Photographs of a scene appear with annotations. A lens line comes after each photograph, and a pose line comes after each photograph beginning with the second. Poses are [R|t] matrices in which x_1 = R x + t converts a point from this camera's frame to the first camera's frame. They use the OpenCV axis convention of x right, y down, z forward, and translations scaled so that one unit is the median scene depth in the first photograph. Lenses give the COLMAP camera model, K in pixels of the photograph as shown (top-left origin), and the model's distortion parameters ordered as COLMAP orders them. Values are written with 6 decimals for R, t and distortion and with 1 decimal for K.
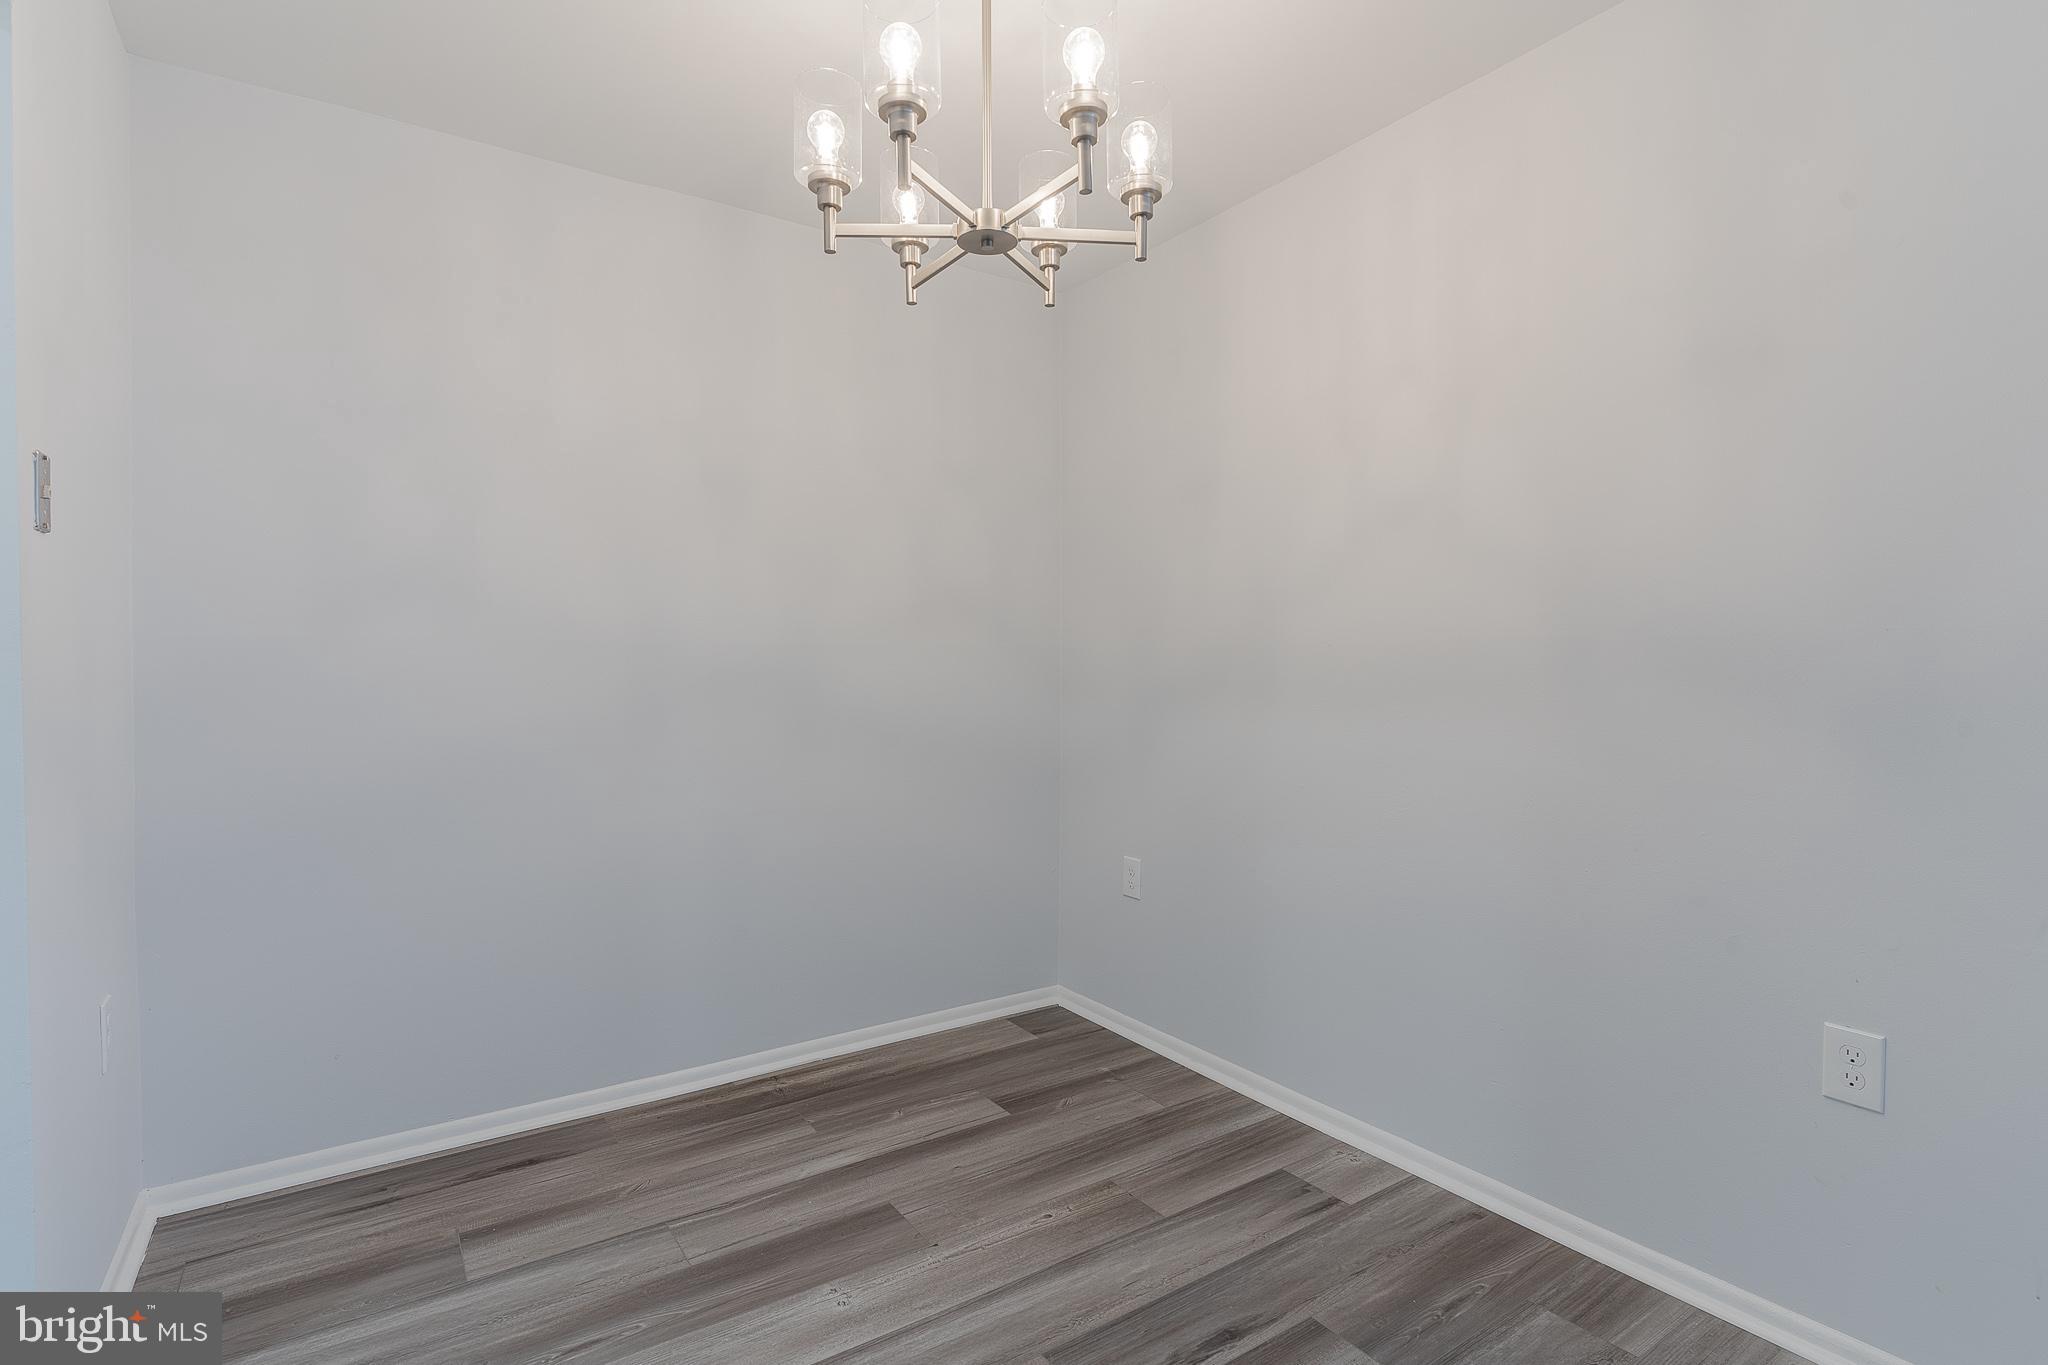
lens RADIAL K [[1006.5, 0, 1024.6], [0, 1006.5, 687.2], [0, 0, 1]] dist [0.001998, 0.001301]
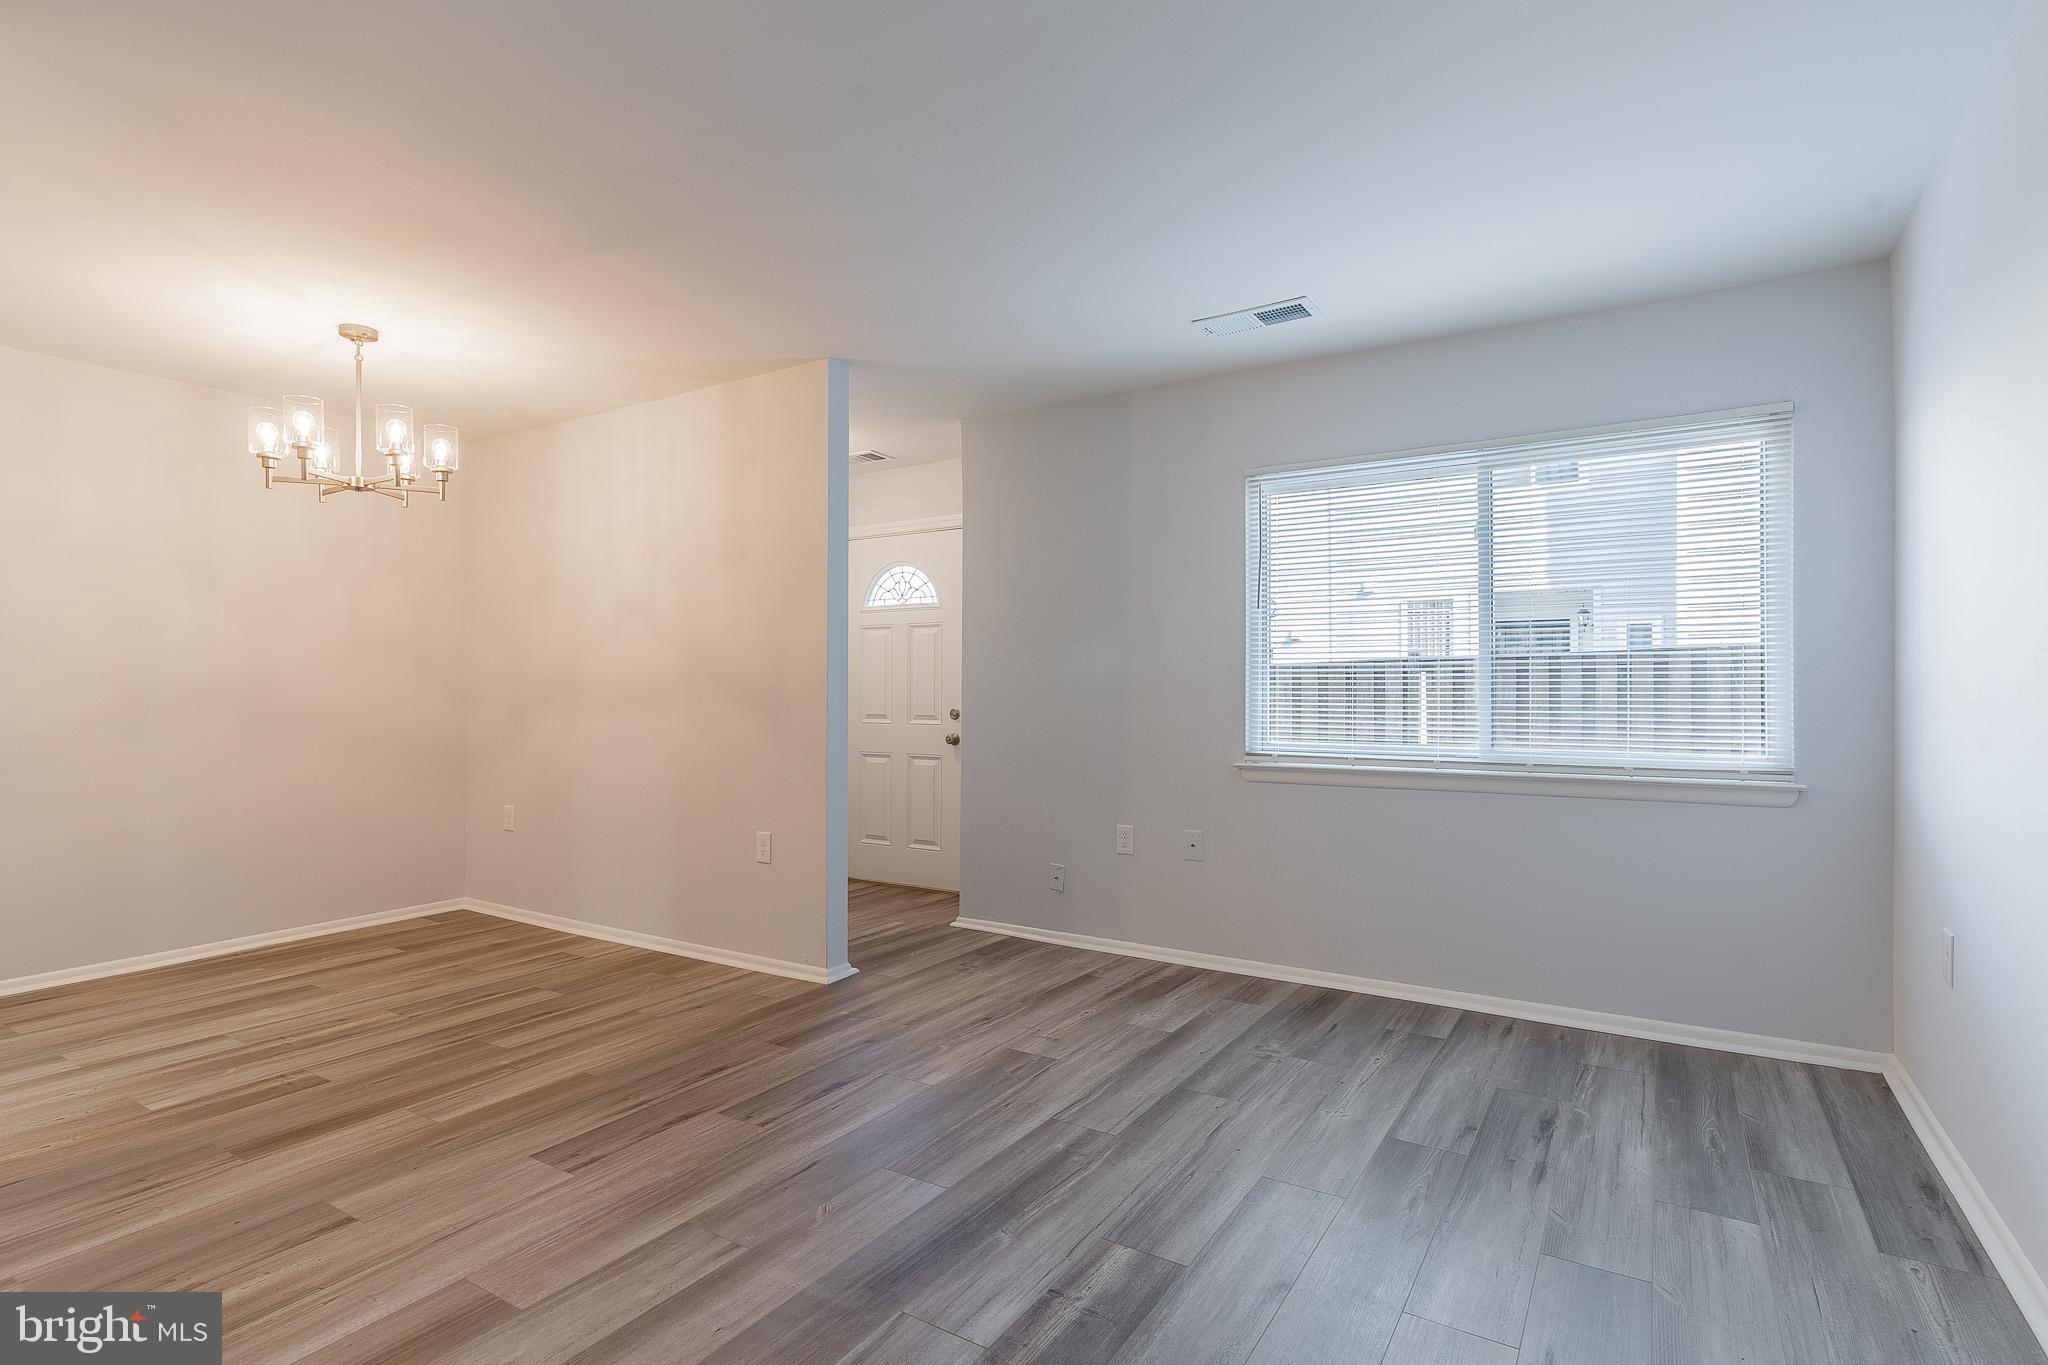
lens RADIAL K [[1006.5, 0, 1011.5], [0, 1006.5, 692.2], [0, 0, 1]] dist [0.001998, 0.001301]
pose [[0.920020, 0.002278, 0.391865, 0.298209], [0.005876, 0.999790, -0.019609, 0.032637], [-0.391828, 0.020344, 0.919814, -1.122584]]
